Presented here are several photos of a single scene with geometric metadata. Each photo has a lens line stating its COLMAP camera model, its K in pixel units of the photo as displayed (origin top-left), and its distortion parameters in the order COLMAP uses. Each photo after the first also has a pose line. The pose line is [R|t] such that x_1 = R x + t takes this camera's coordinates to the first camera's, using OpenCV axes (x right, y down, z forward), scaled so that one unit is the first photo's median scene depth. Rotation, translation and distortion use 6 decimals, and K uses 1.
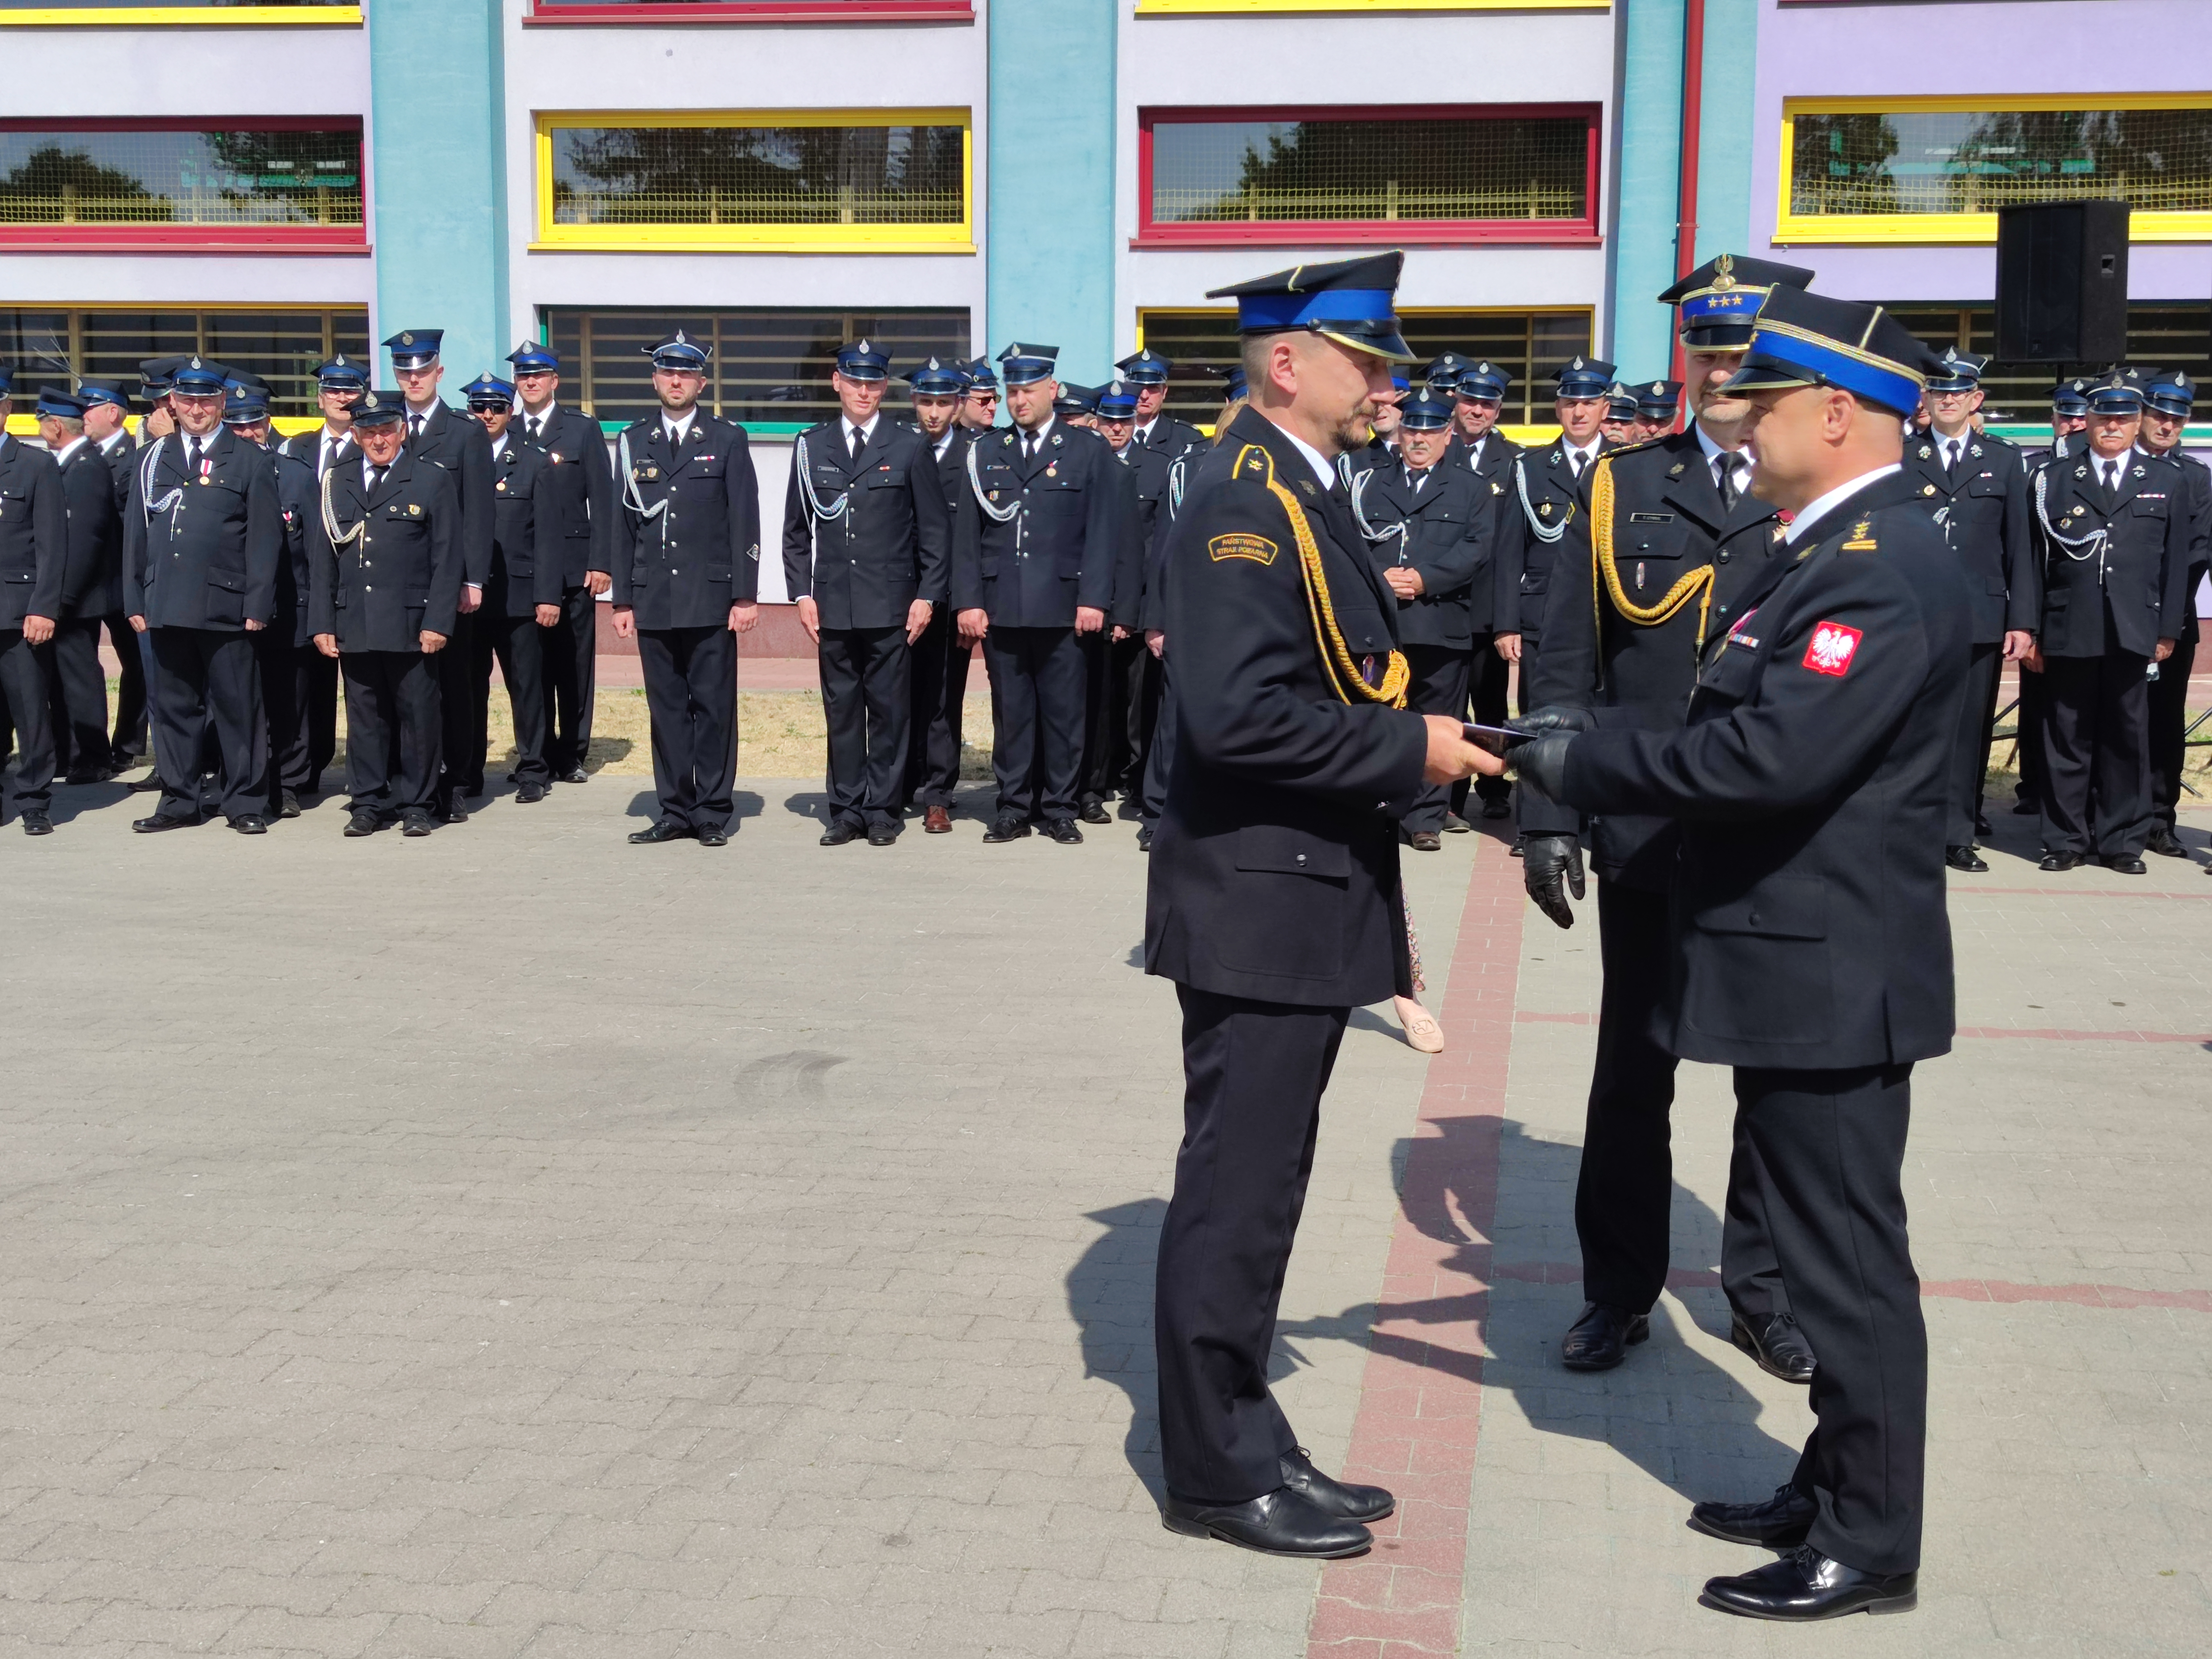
lens RADIAL K [[3146.9, 0, 1107.7], [0, 3146.9, 864.8], [0, 0, 1]] dist [0.176919, -0.580402]
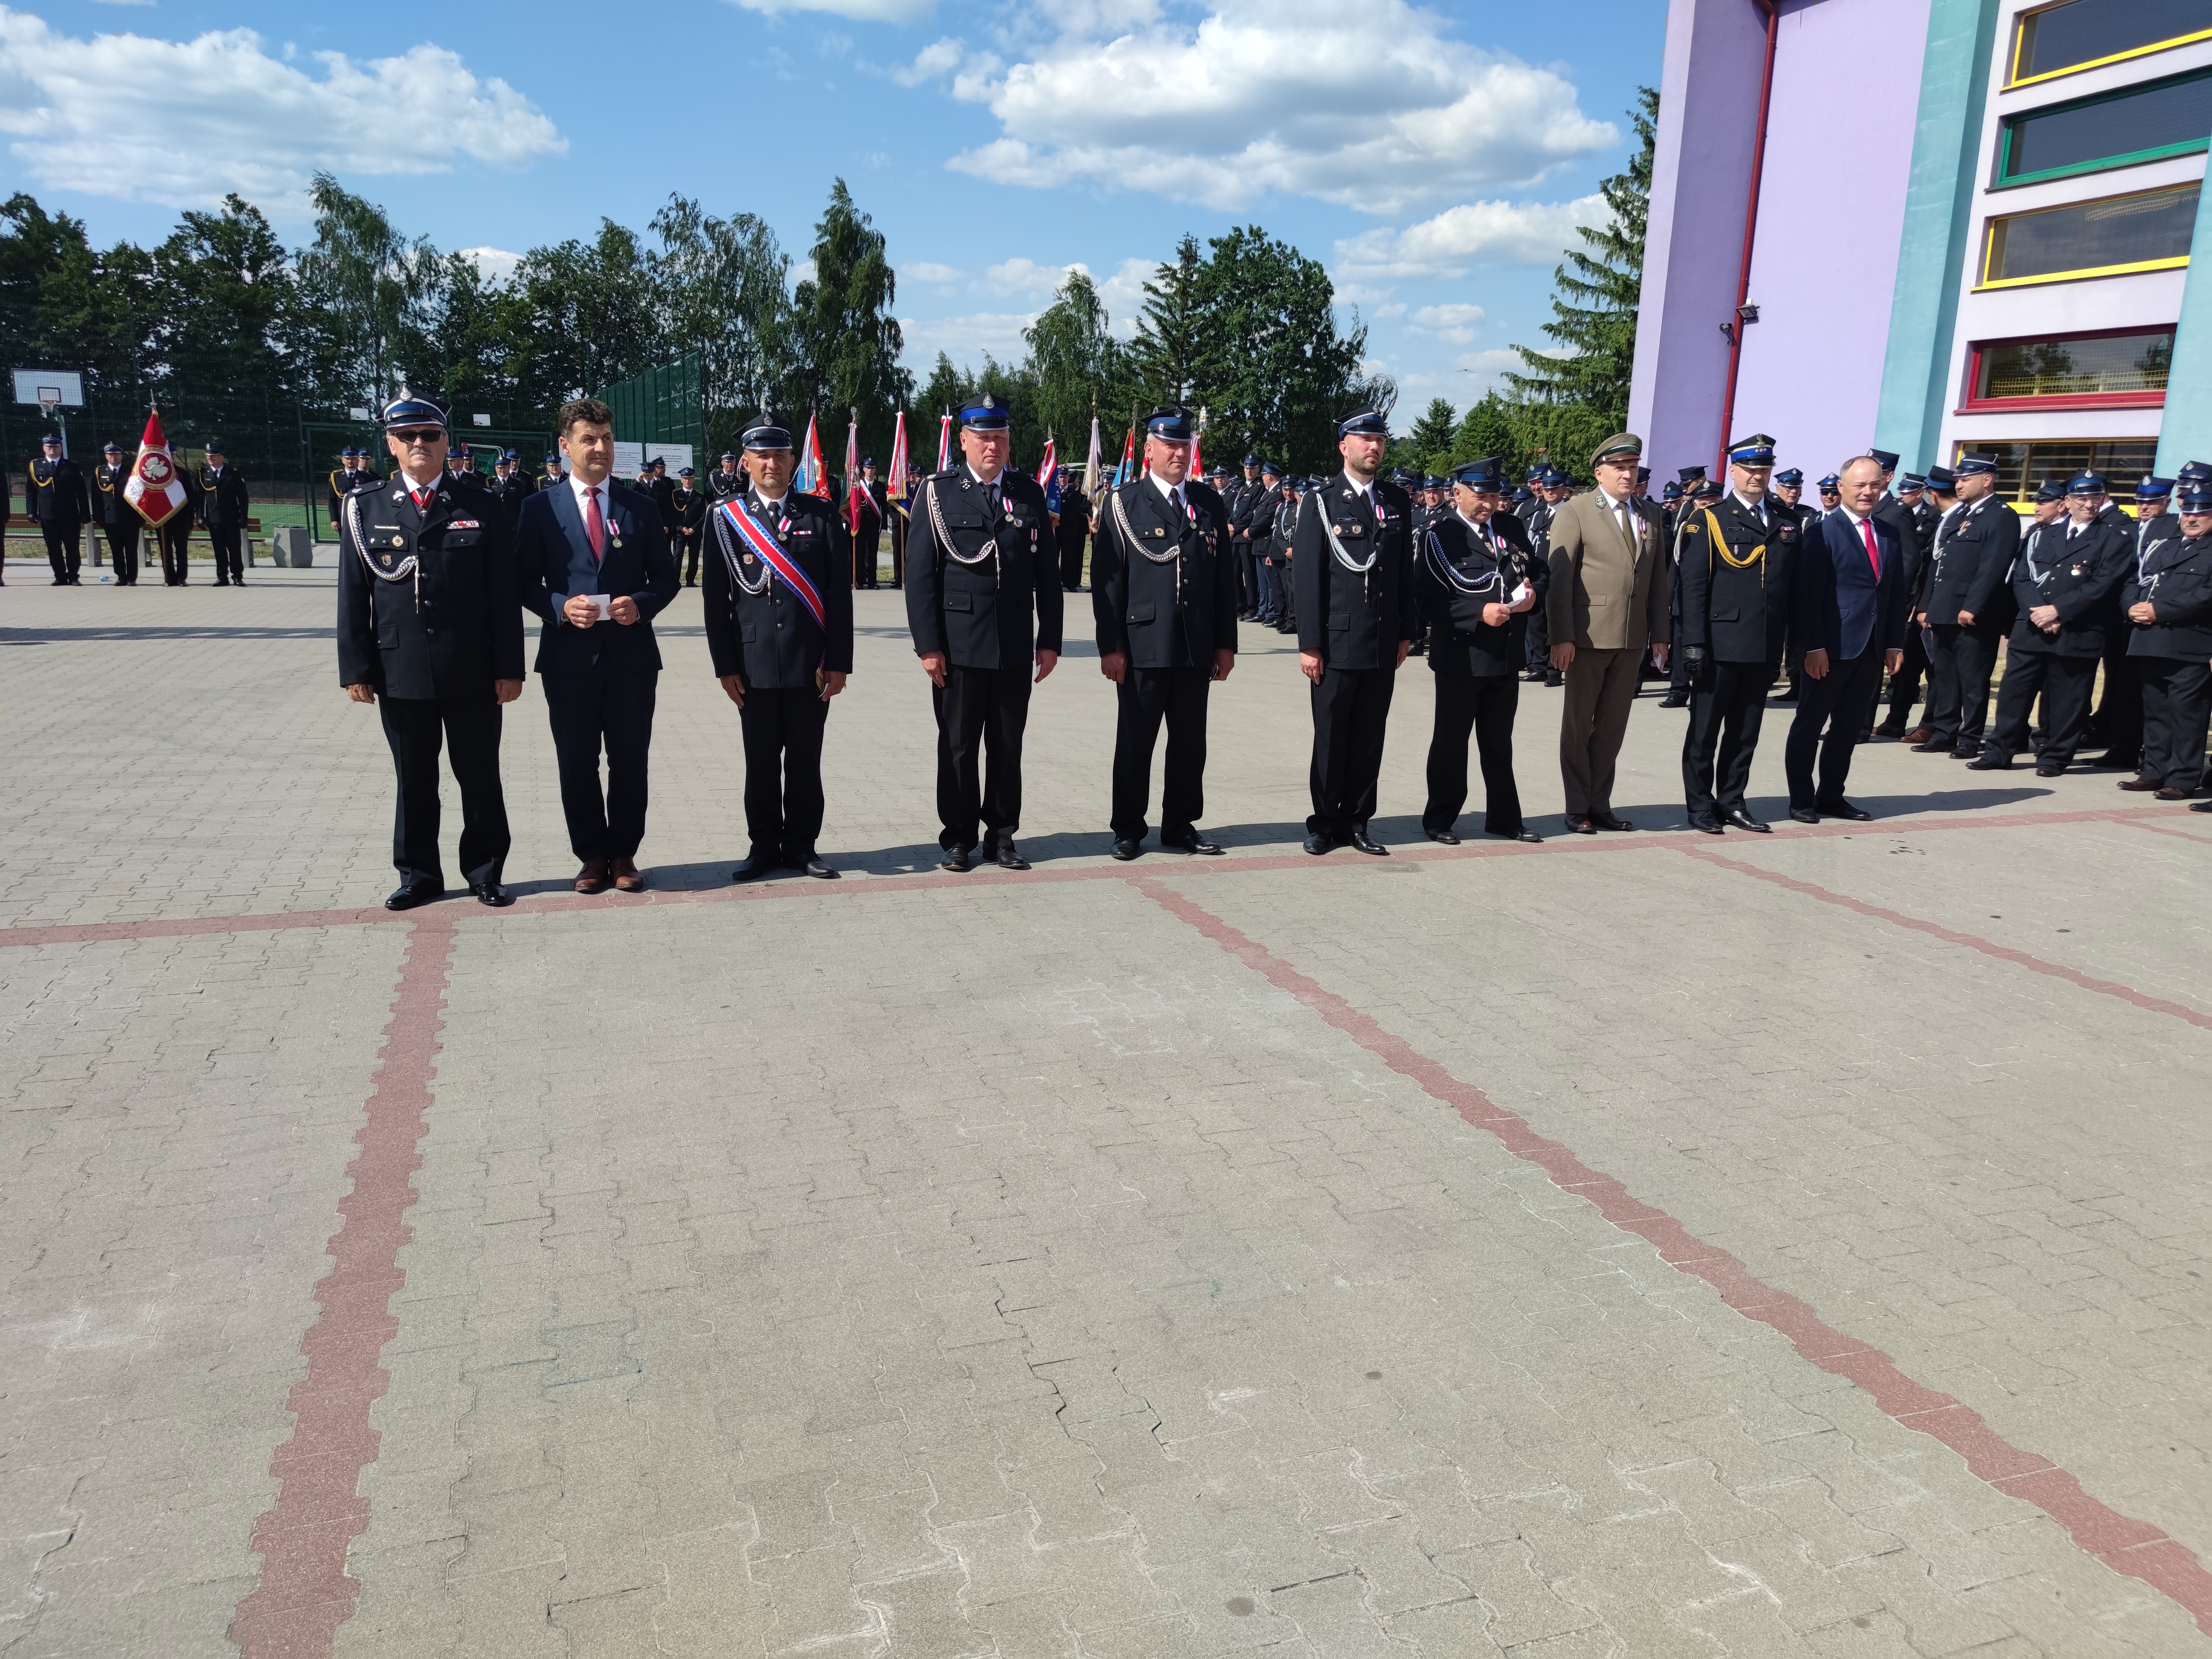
lens RADIAL K [[1567.5, 0, 1106.0], [0, 1567.5, 829.5], [0, 0, 1]] dist [0.065337, -0.075907]
pose [[0.488818, 0.197691, -0.849691, 0.489988], [-0.143884, 0.978916, 0.144982, -0.028500], [0.860439, 0.051387, 0.506957, 0.200974]]
